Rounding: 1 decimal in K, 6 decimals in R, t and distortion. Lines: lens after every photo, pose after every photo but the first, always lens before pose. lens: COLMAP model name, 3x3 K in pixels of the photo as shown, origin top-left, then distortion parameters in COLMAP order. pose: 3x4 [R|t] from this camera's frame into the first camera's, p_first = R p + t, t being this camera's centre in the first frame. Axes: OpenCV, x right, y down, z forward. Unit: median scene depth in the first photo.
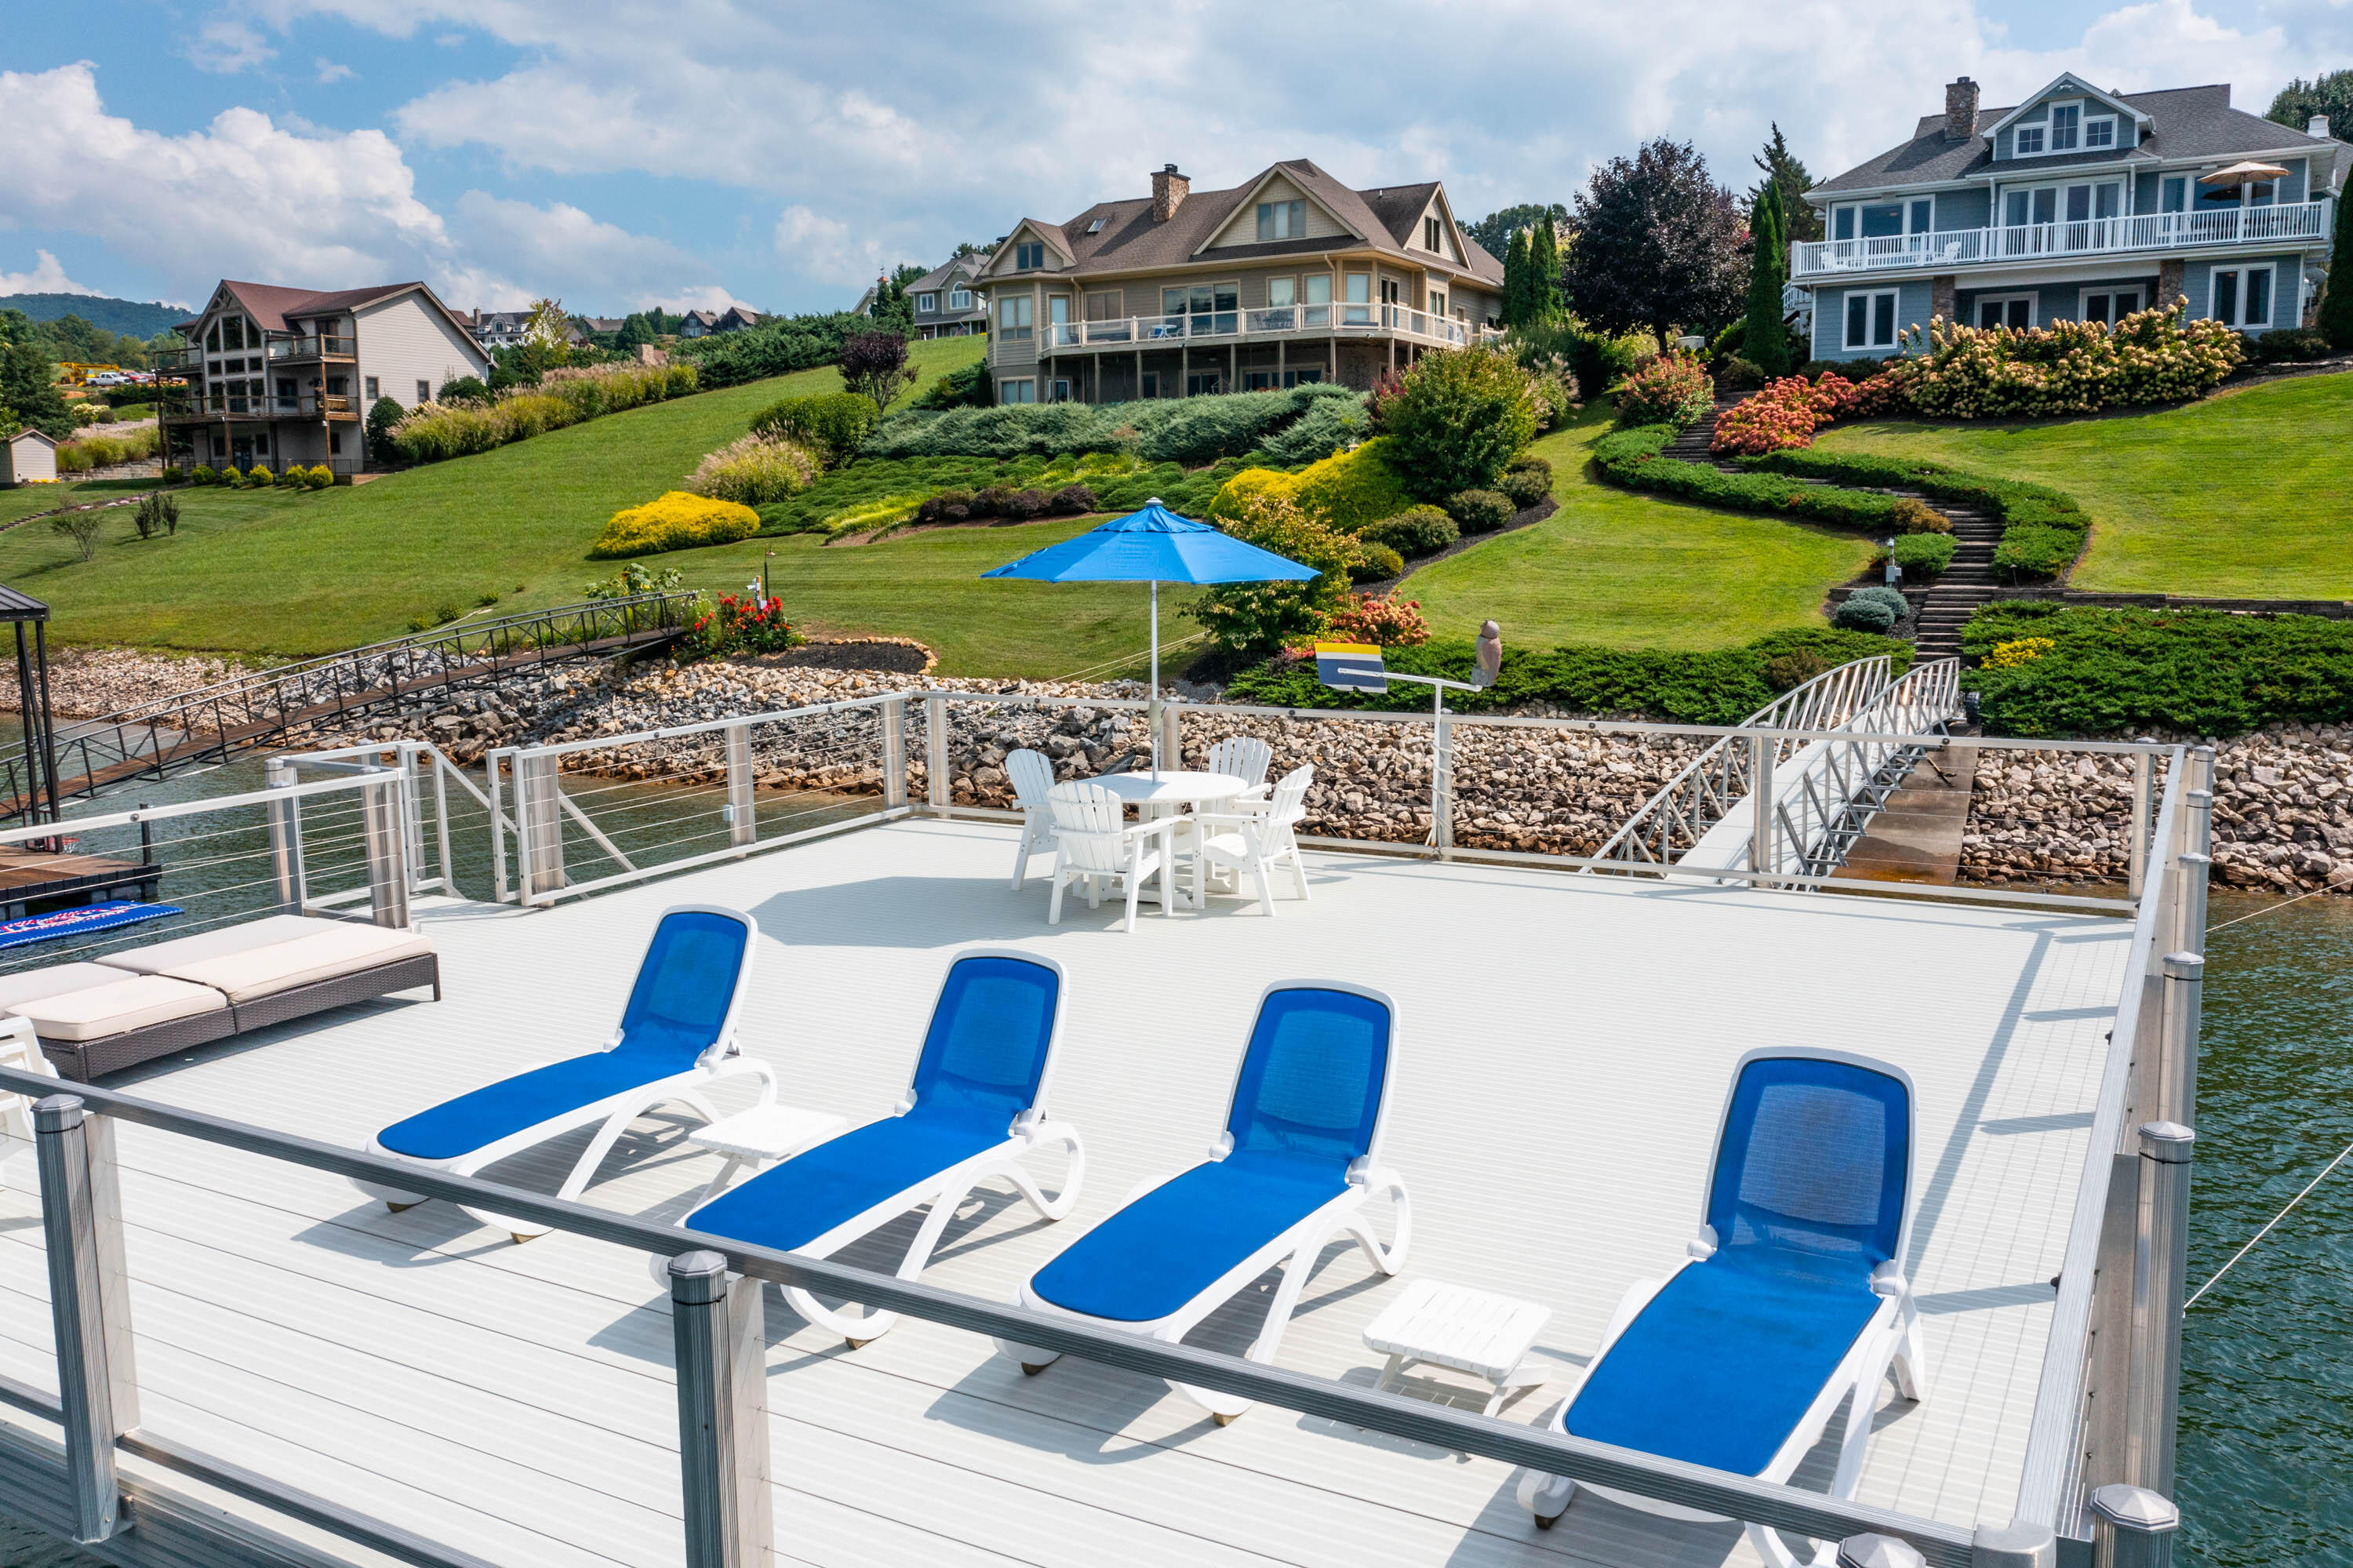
lens RADIAL K [[1847.3, 0, 1176.5], [0, 1847.3, 784.0], [0, 0, 1]] dist [-0.007559, 0.004730]
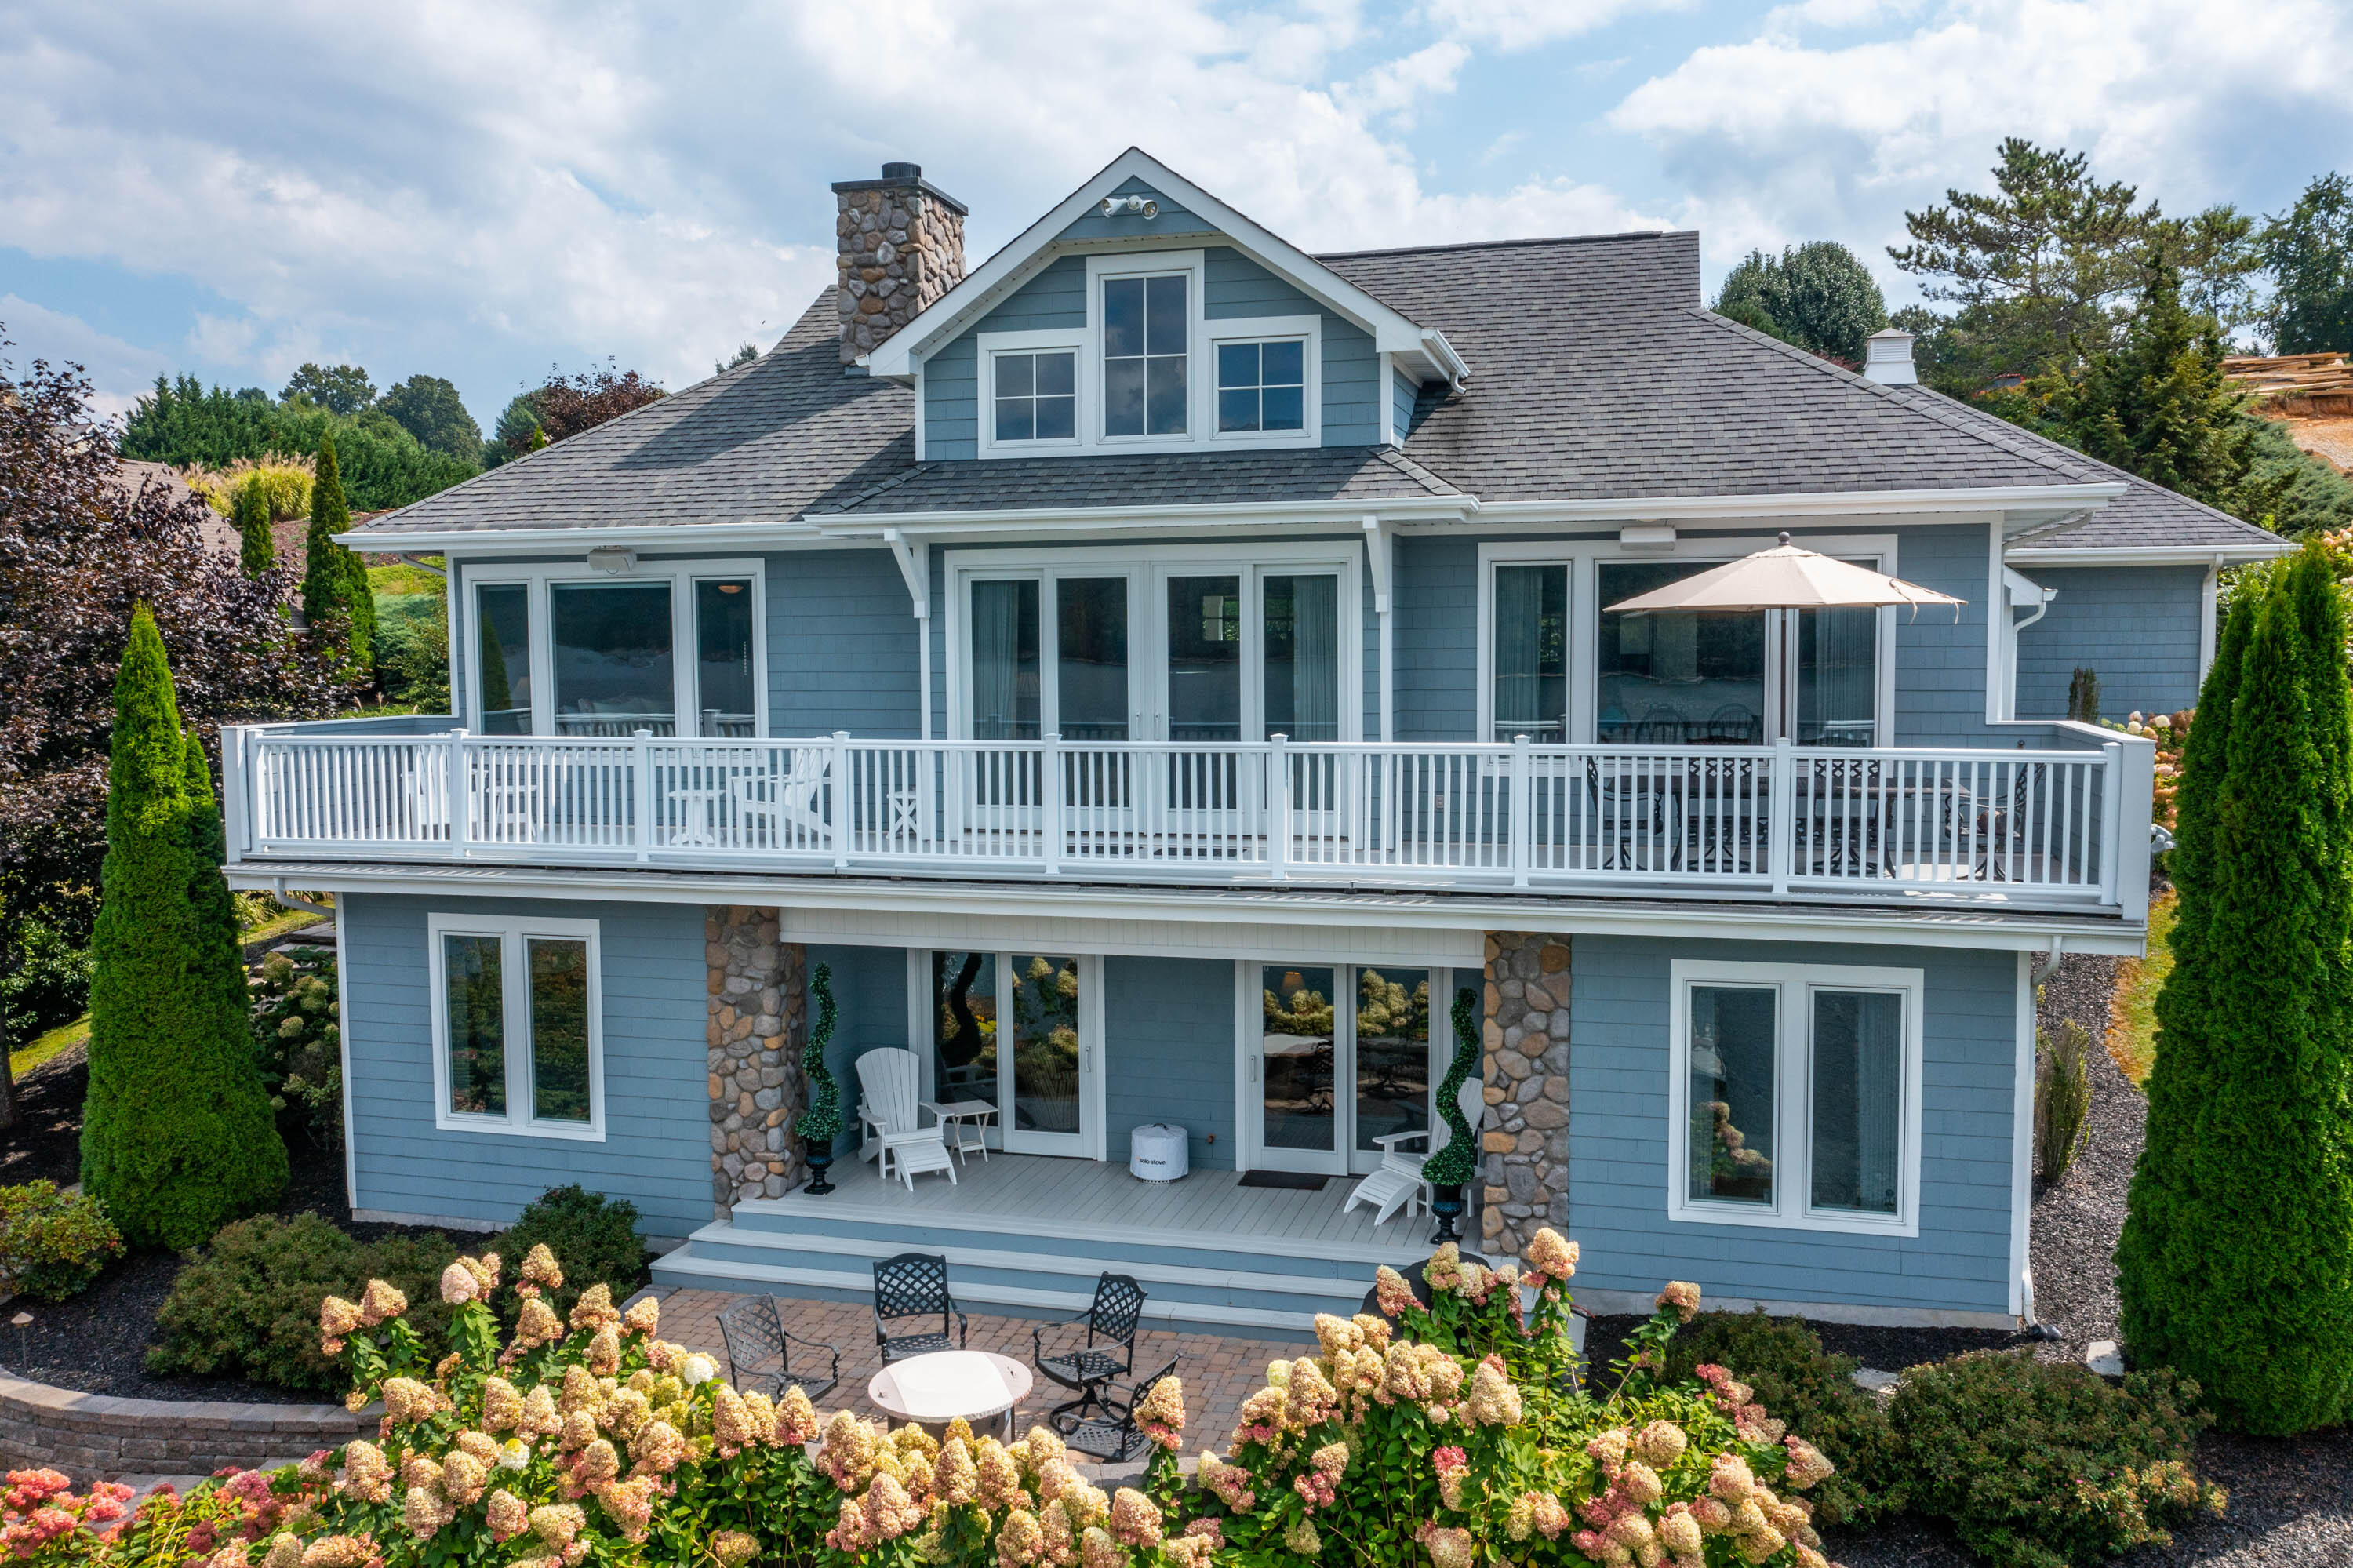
lens RADIAL K [[1847.3, 0, 1176.5], [0, 1847.3, 784.0], [0, 0, 1]] dist [-0.007559, 0.004730]
pose [[0.967986, -0.014046, 0.250613, 0.412094], [0.029815, 0.997799, -0.059236, -0.274404], [-0.249229, 0.064812, 0.966273, 0.734751]]
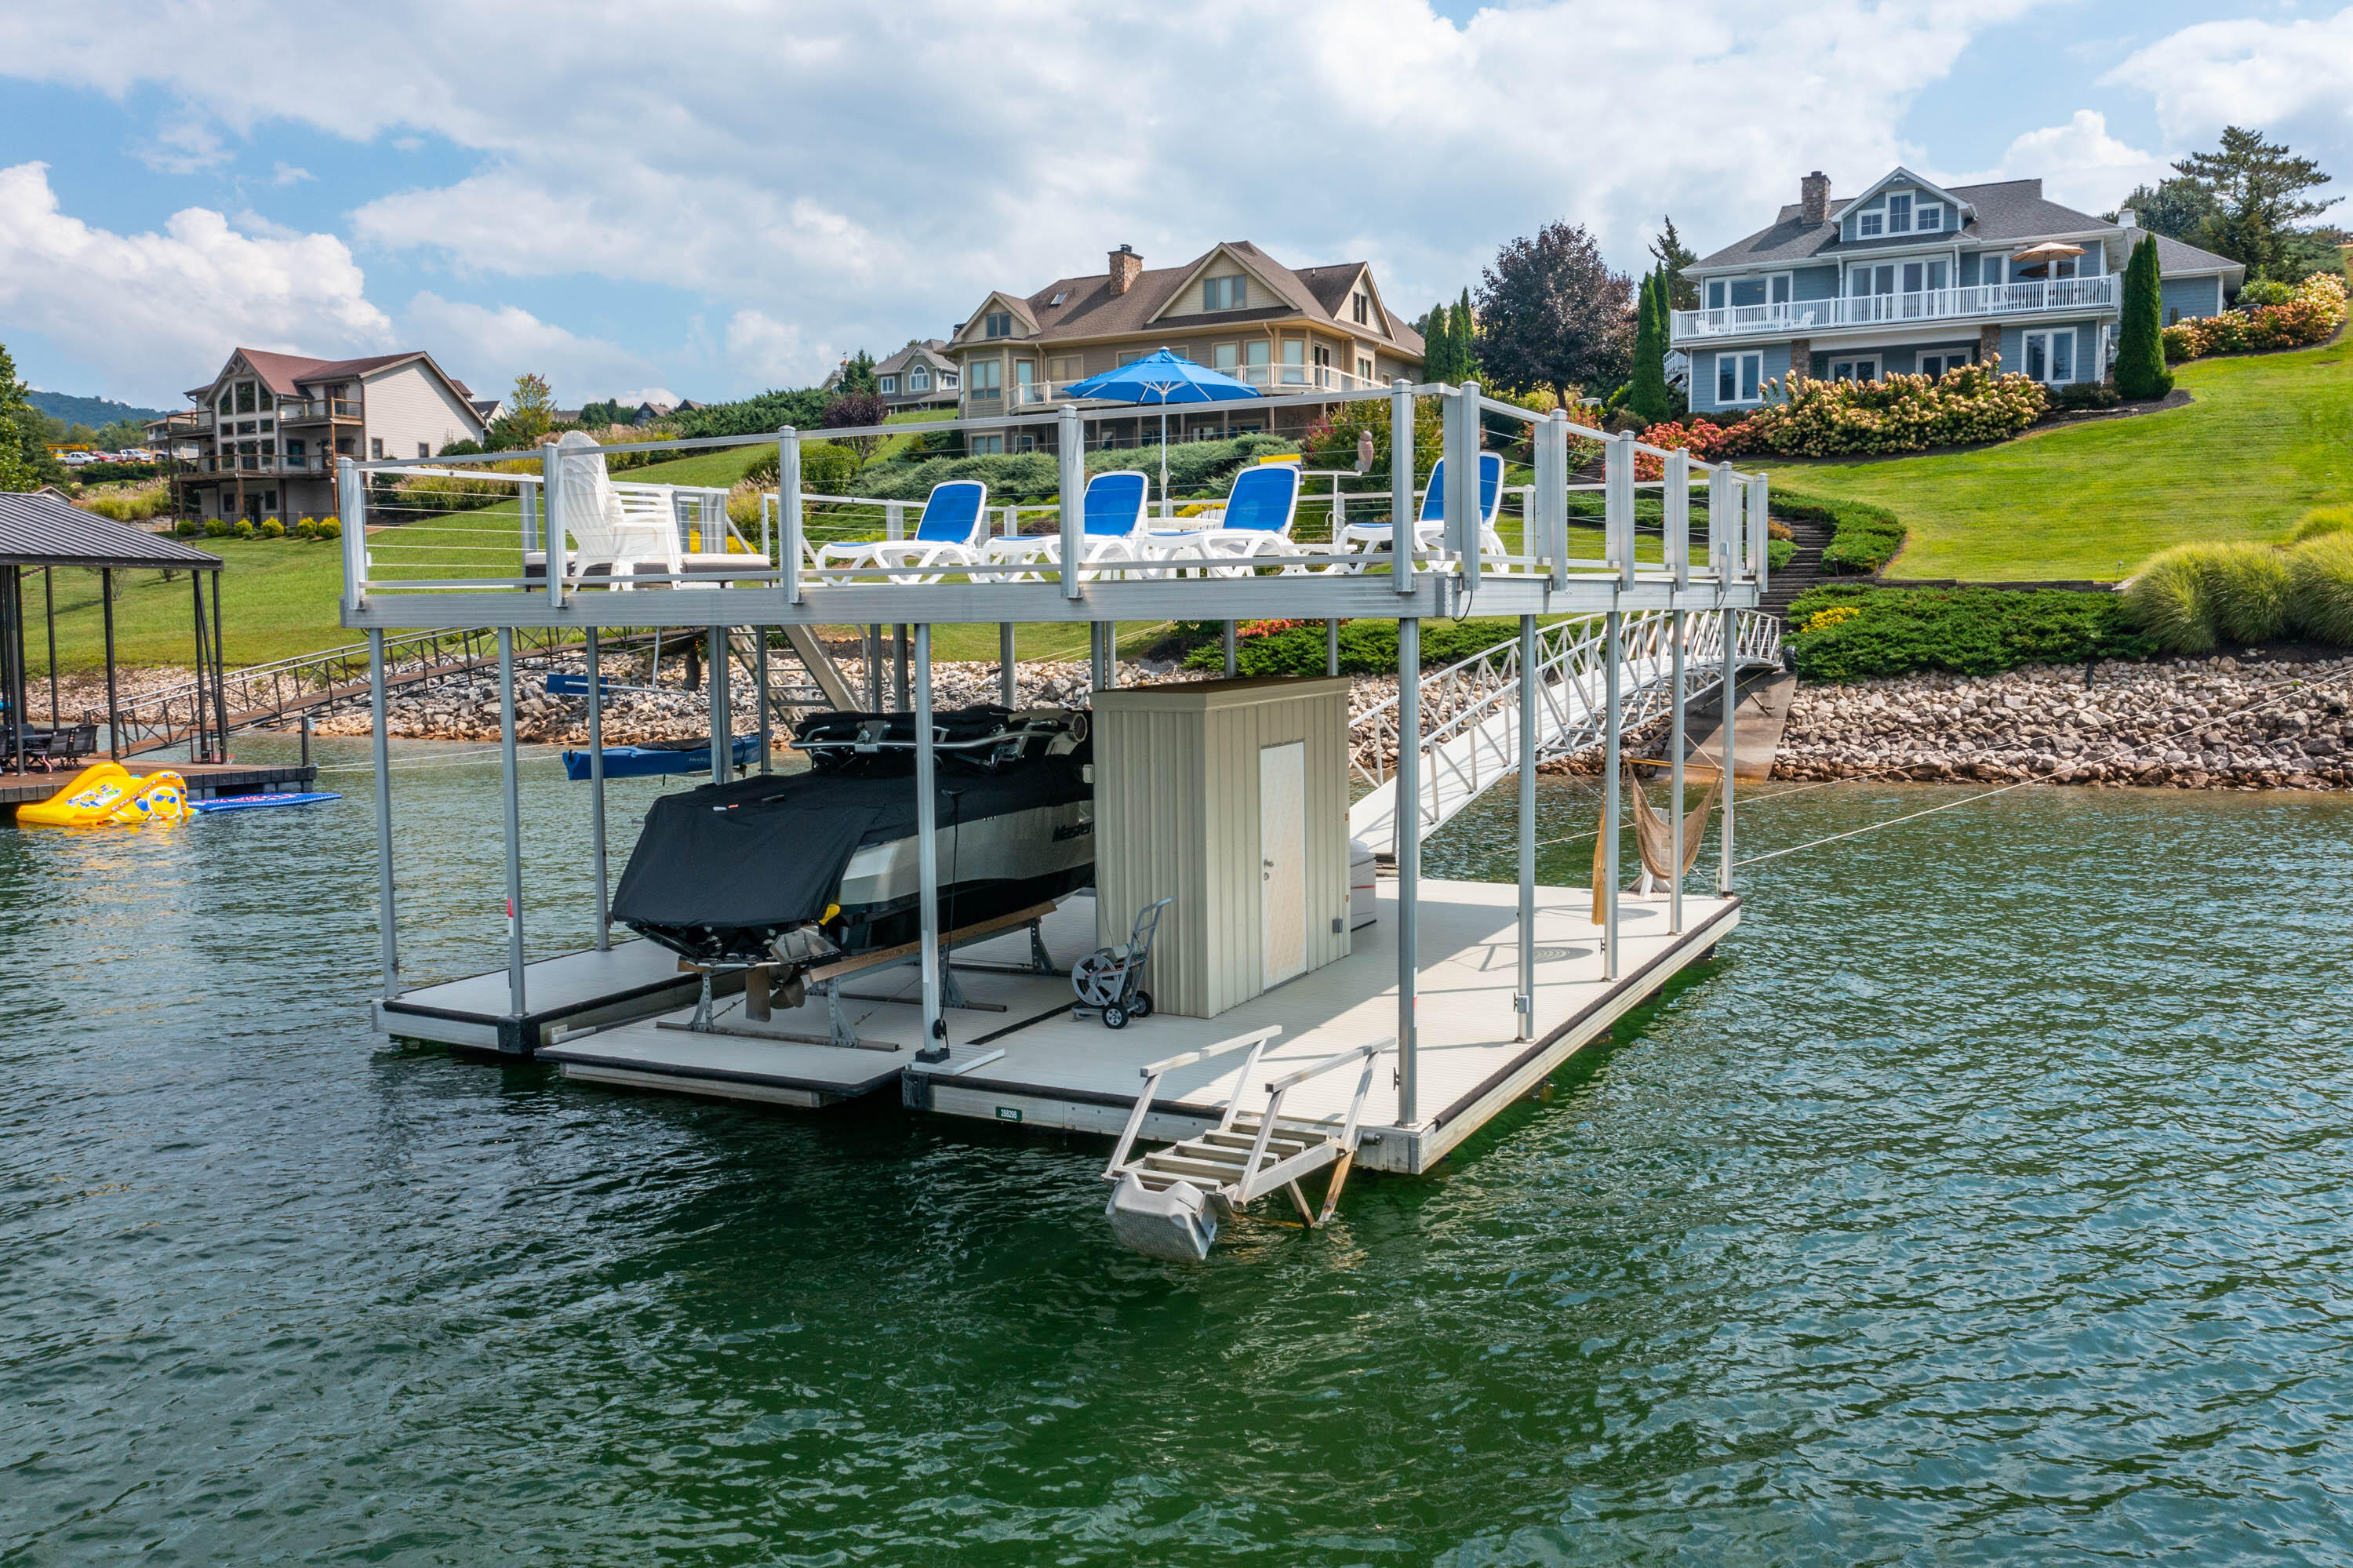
lens RADIAL K [[1847.3, 0, 1176.5], [0, 1847.3, 784.0], [0, 0, 1]] dist [-0.007559, 0.004730]
pose [[0.999497, 0.000593, 0.031723, -0.009929], [0.001087, 0.998598, -0.052914, 0.062471], [-0.031710, 0.052922, 0.998095, -0.123926]]
